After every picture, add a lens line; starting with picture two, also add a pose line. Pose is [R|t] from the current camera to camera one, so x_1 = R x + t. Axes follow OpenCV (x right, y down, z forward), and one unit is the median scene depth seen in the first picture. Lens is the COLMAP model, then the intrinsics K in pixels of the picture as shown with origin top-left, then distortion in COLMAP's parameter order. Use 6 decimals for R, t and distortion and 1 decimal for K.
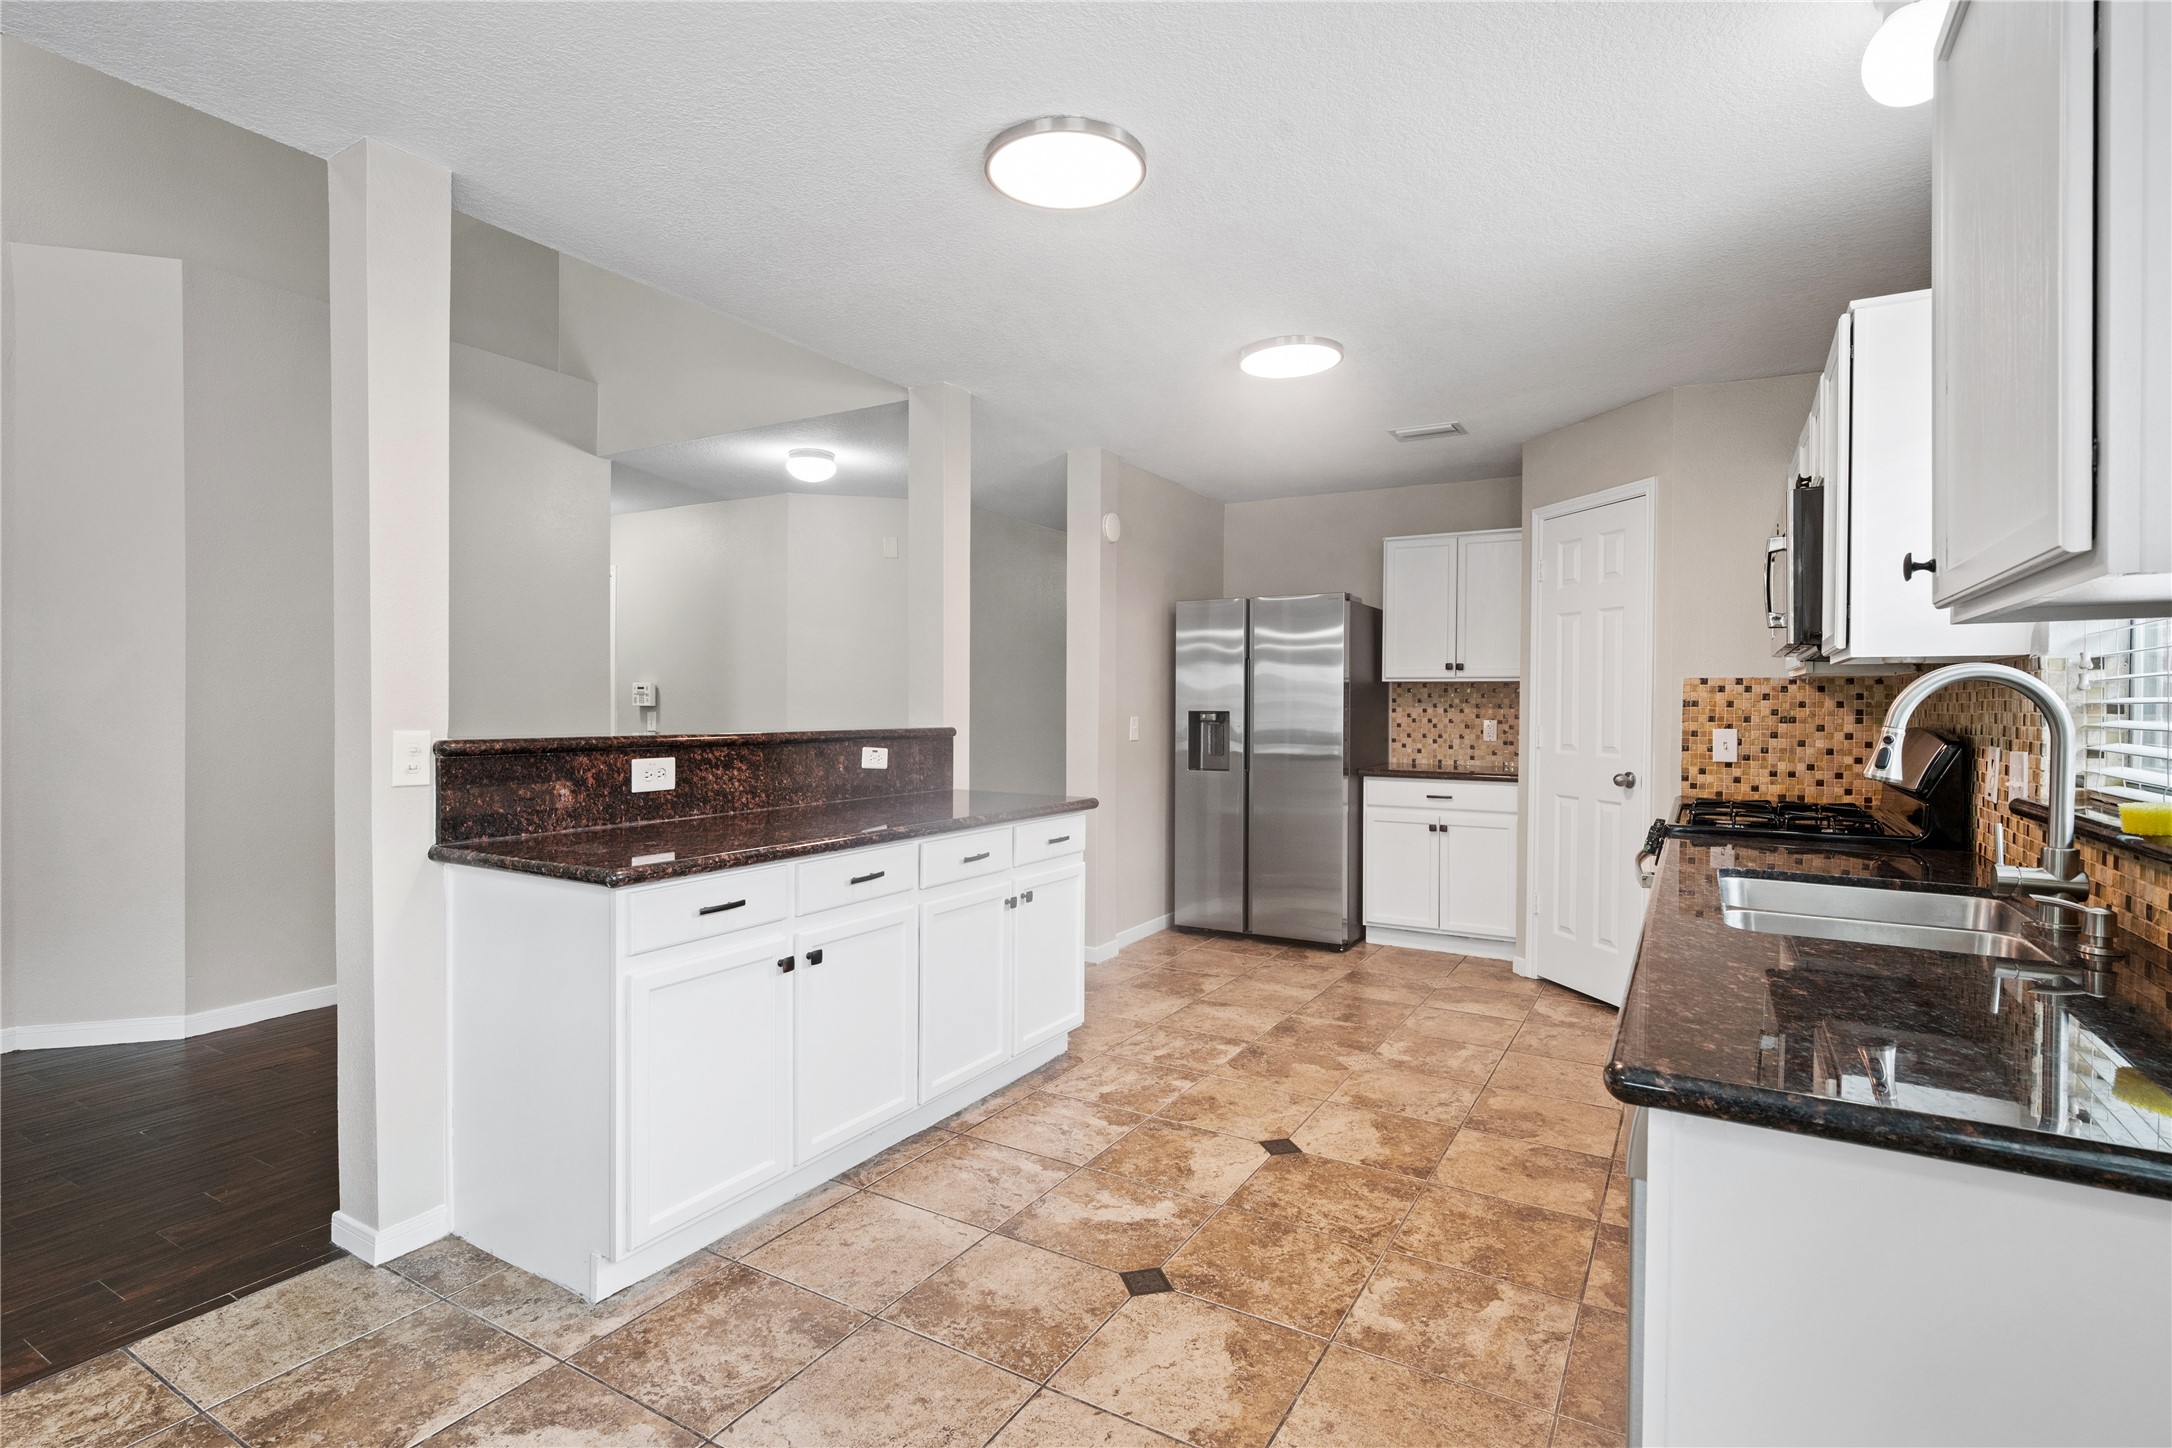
lens RADIAL K [[1066.1, 0, 1106.8], [0, 1066.1, 717.6], [0, 0, 1]] dist [-0.001519, 0.000087]
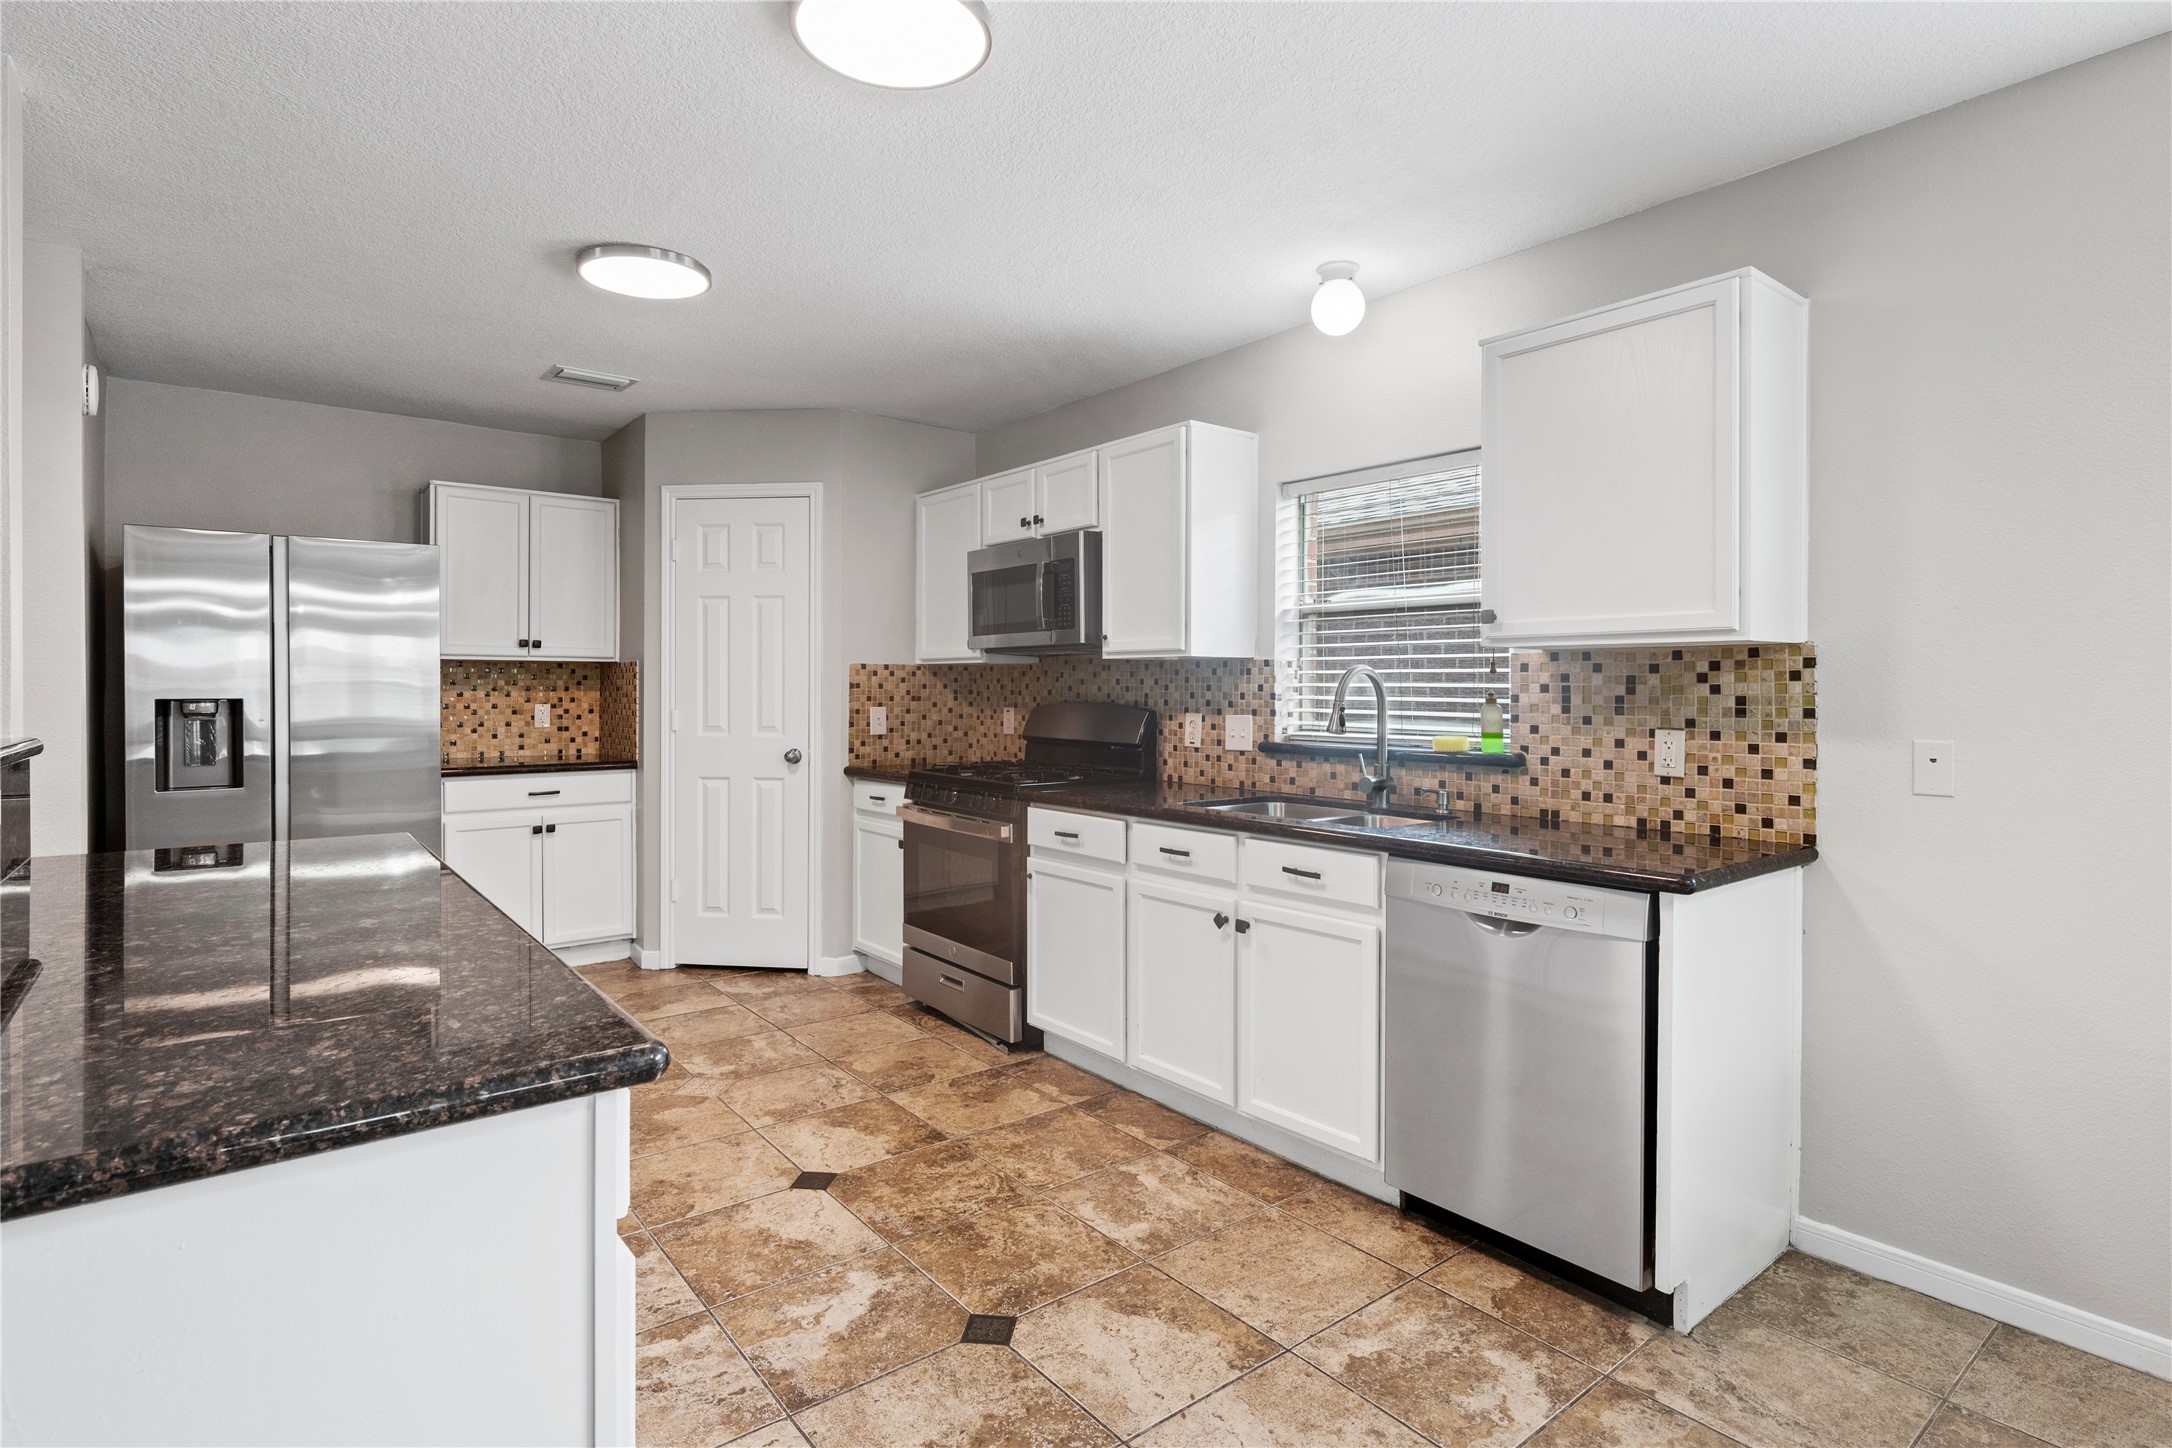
lens RADIAL K [[1066.1, 0, 1113.9], [0, 1066.1, 696.1], [0, 0, 1]] dist [-0.001519, 0.000087]
pose [[0.357025, -0.012675, 0.934009, -0.521678], [0.012955, 0.999879, 0.008617, -0.009891], [-0.934005, 0.009023, 0.357146, 0.391996]]
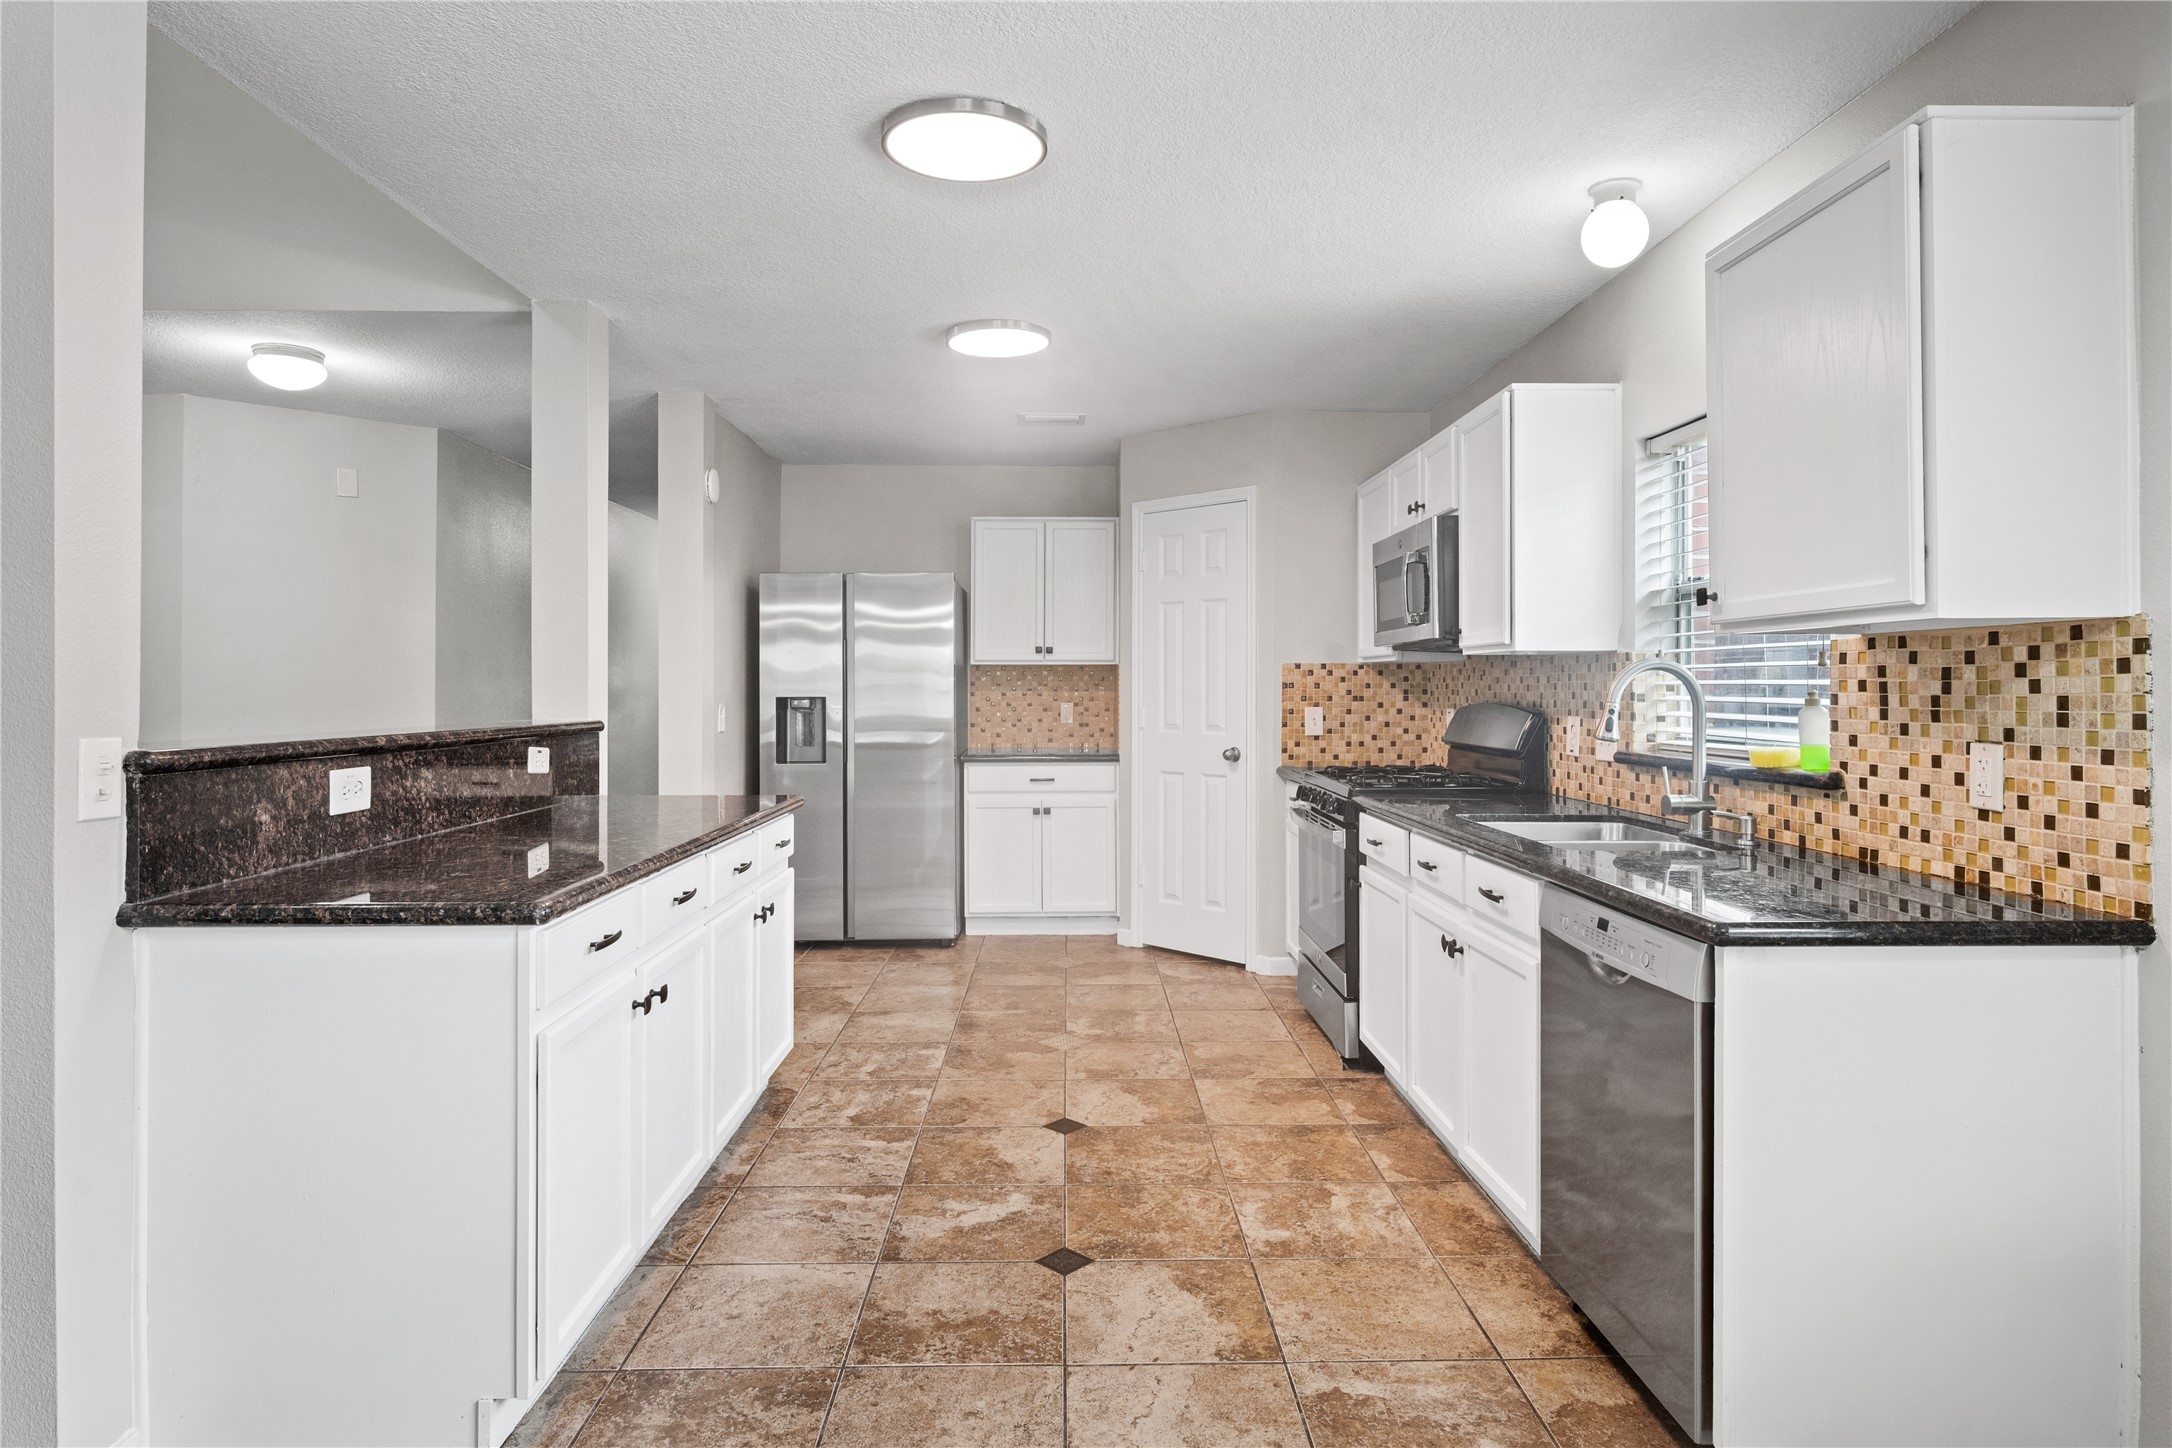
lens RADIAL K [[1204.7, 0, 1126.5], [0, 1204.7, 690.1], [0, 0, 1]] dist [-0.003220, -0.000103]
pose [[0.843547, -0.008372, 0.536991, -0.357158], [0.013883, 0.999884, -0.006220, -0.003157], [-0.536877, 0.012702, 0.843565, -0.001452]]
